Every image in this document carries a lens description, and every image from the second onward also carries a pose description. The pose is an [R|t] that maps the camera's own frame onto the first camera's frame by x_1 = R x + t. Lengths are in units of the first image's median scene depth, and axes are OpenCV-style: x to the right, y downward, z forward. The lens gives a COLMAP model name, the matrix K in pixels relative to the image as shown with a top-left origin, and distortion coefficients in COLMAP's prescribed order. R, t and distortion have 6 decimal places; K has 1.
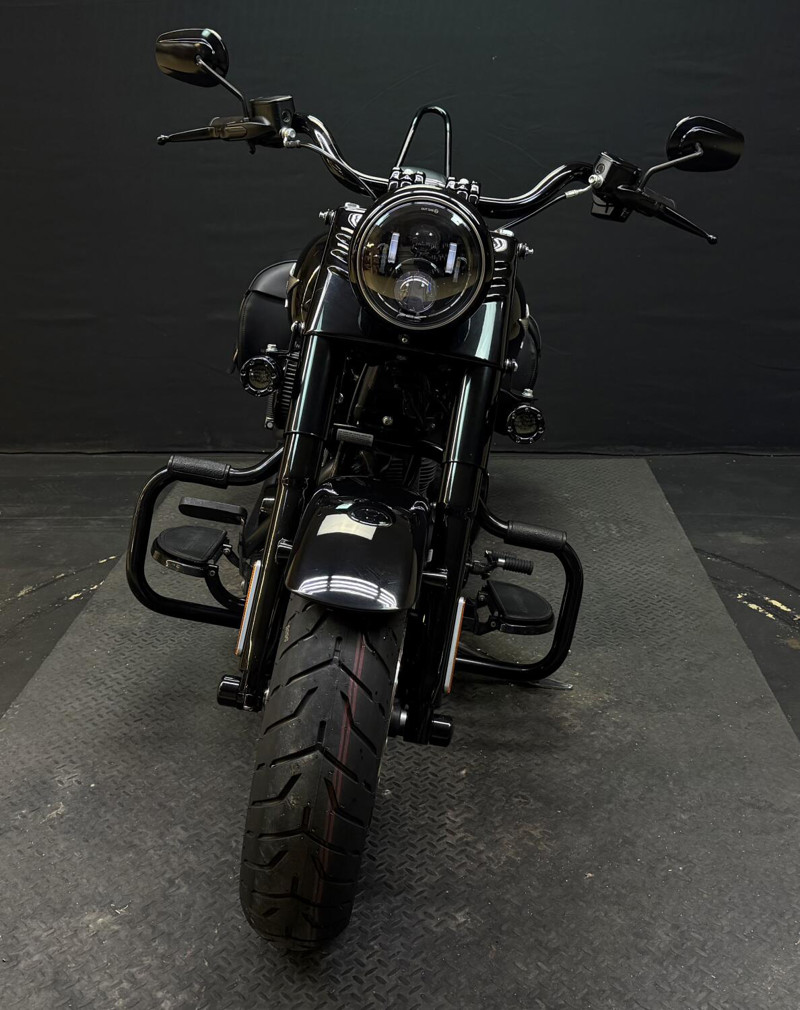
lens RADIAL K [[1143.1, 0, 397.5], [0, 1143.1, 508.9], [0, 0, 1]] dist [0.067164, 0.000000]
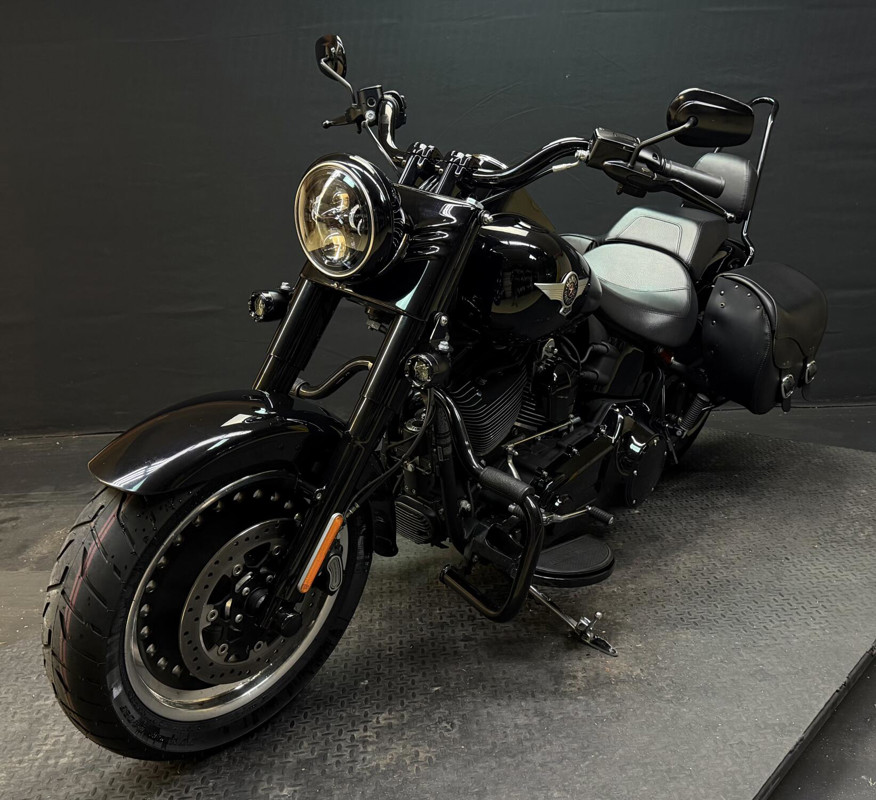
lens RADIAL K [[974.1, 0, 437.8], [0, 974.1, 397.4], [0, 0, 1]] dist [-0.033663, 0.000000]
pose [[0.819880, 0.145057, -0.553855, 0.590204], [-0.174615, 0.984637, -0.000605, -0.048624], [0.545258, 0.097208, 0.832613, 0.225887]]
